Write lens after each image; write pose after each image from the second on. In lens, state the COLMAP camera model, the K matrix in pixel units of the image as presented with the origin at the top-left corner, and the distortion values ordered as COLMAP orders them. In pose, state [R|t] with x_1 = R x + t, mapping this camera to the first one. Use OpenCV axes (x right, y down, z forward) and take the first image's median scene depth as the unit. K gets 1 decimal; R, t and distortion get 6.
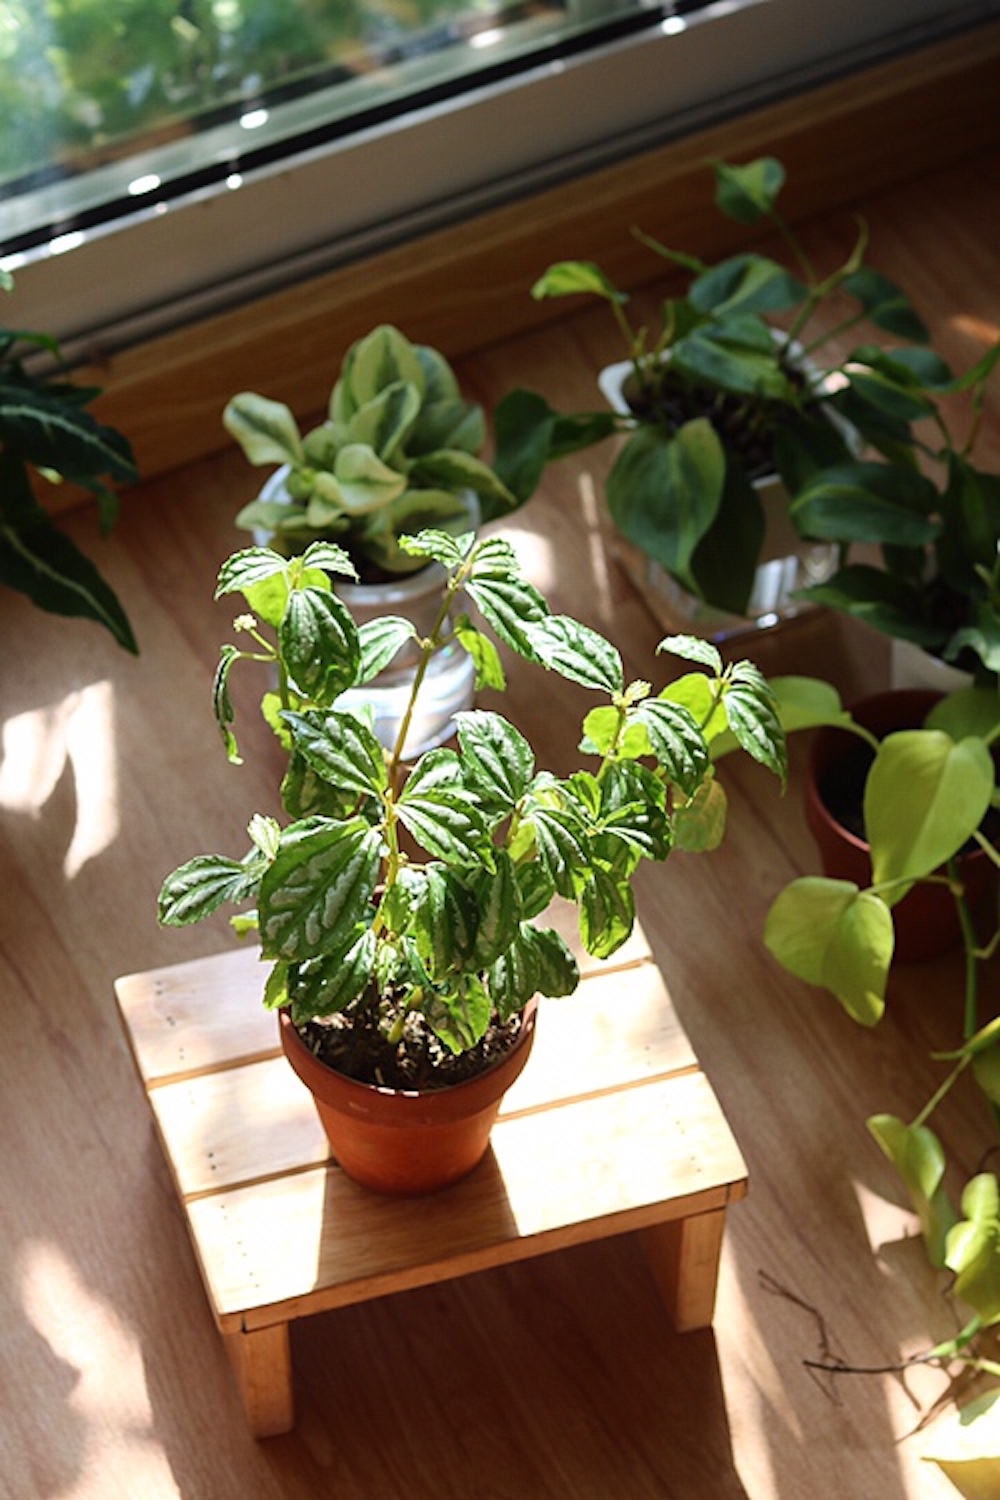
lens RADIAL K [[3793.4, 0, 487.1], [0, 3793.4, 682.9], [0, 0, 1]] dist [-0.094190, 0.000000]
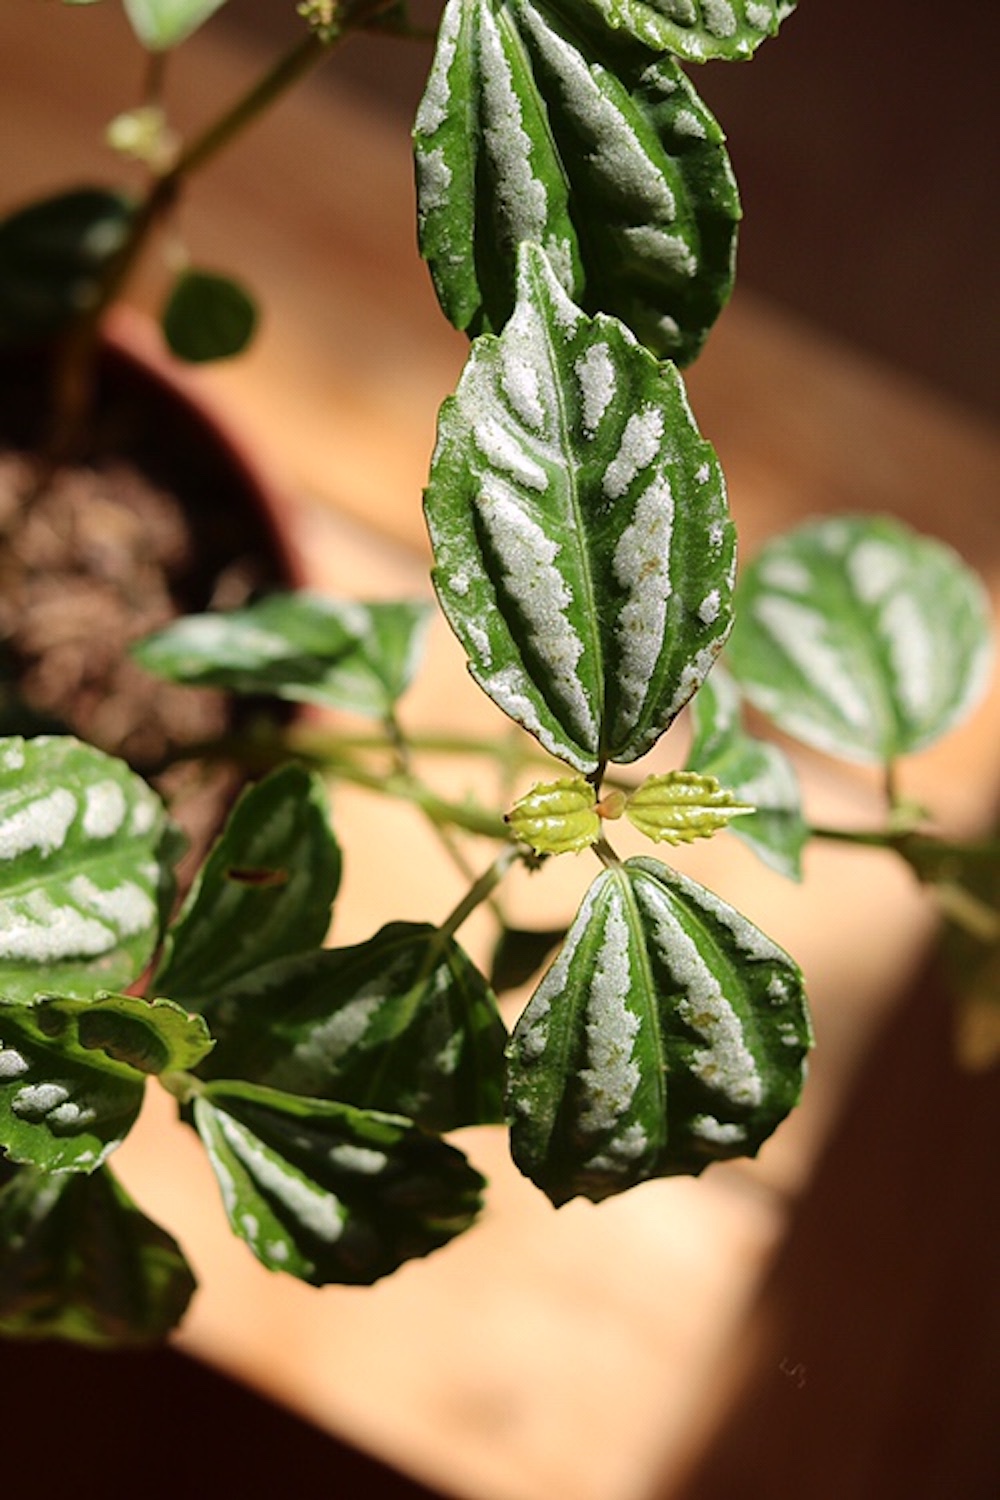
lens RADIAL K [[3793.4, 0, 560.4], [0, 3793.4, 691.2], [0, 0, 1]] dist [-0.094190, 0.000000]
pose [[0.695131, 0.707130, -0.129462, 0.060794], [-0.517906, 0.617502, 0.592000, -0.142700], [0.498564, -0.344468, 0.795472, 0.806390]]
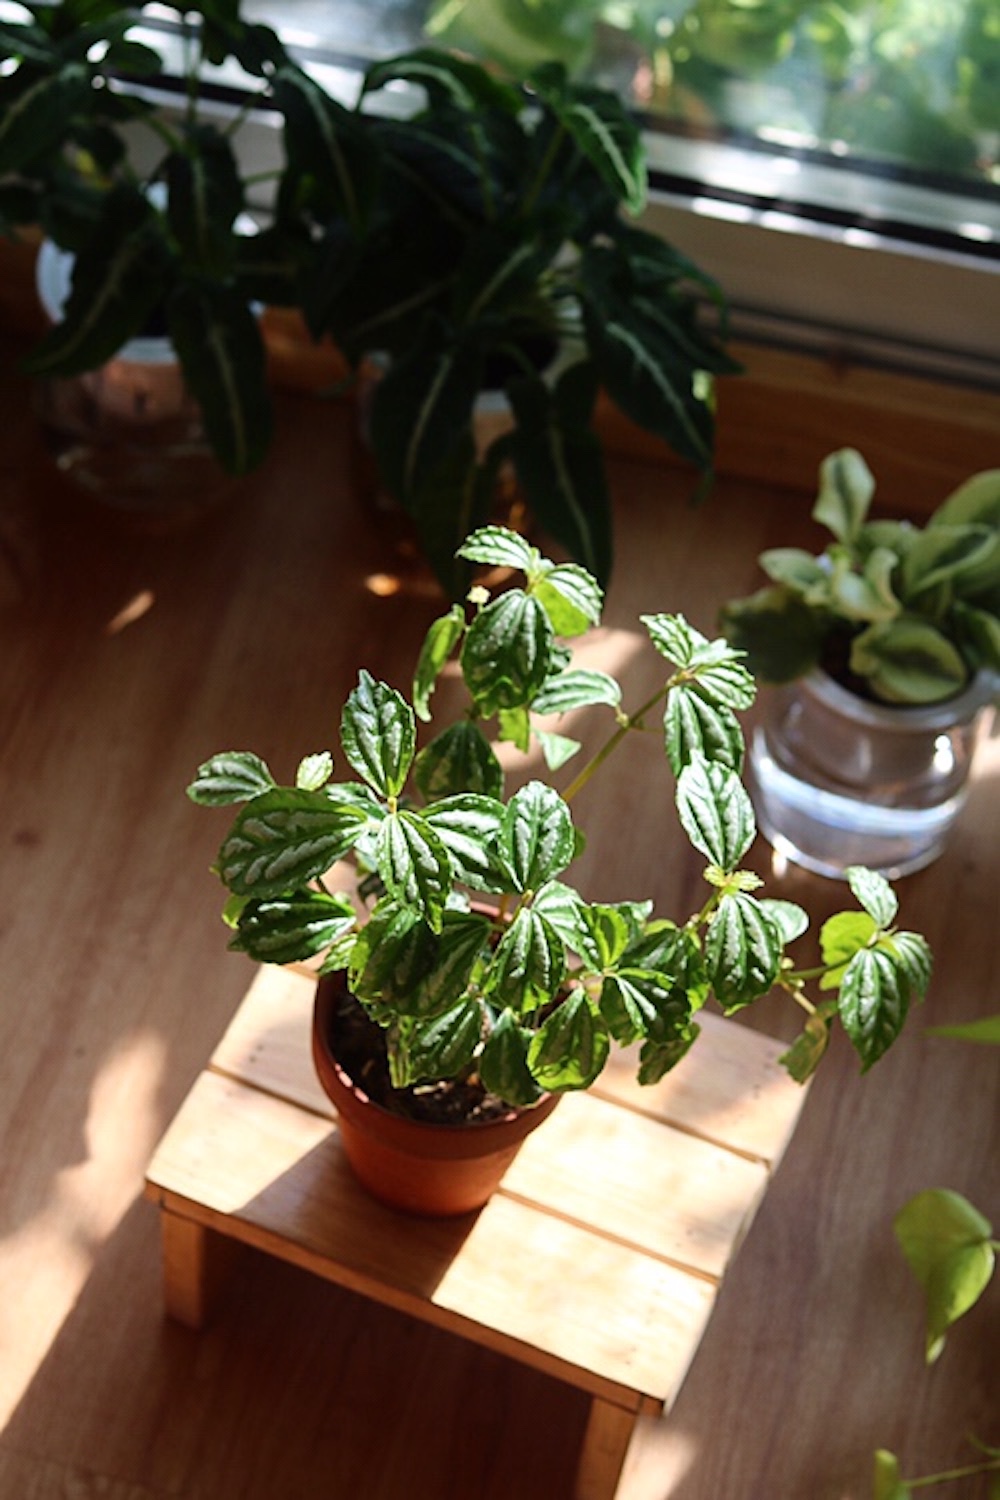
lens RADIAL K [[3793.4, 0, 502.3], [0, 3793.4, 736.5], [0, 0, 1]] dist [-0.094190, 0.000000]
pose [[0.752263, 0.552550, -0.358872, 0.310703], [-0.542826, 0.828475, 0.137727, -0.123726], [0.373417, 0.091198, 0.923170, 0.112934]]
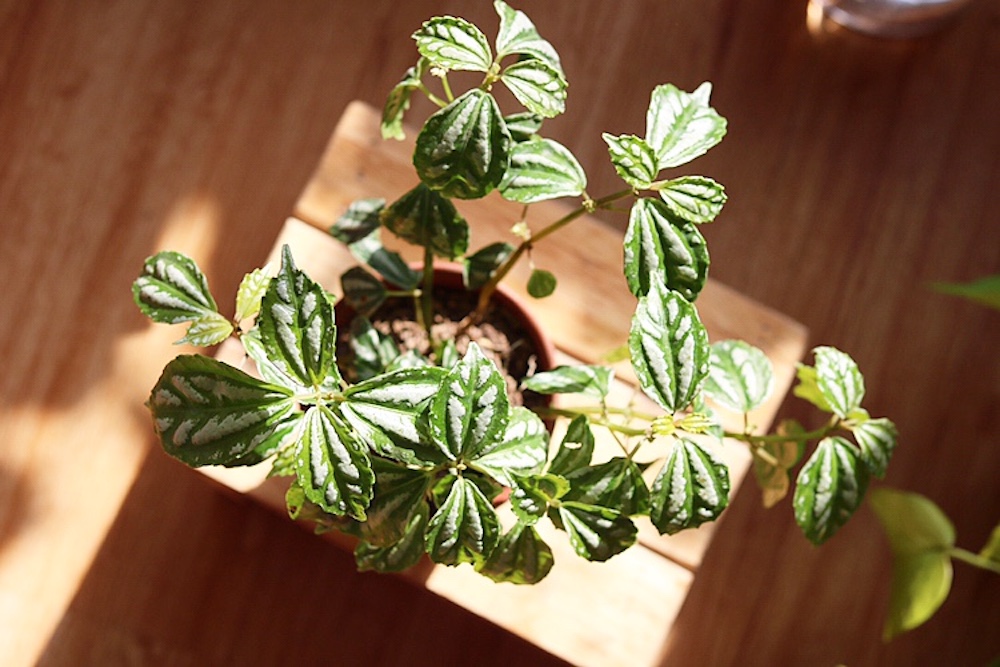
lens RADIAL K [[2528.9, 0, 508.1], [0, 2528.9, 353.8], [0, 0, 1]] dist [-0.094190, 0.000000]
pose [[0.709828, 0.694231, -0.119111, 0.068439], [-0.529660, 0.637547, 0.559458, -0.321583], [0.464332, -0.334031, 0.820255, 0.492169]]
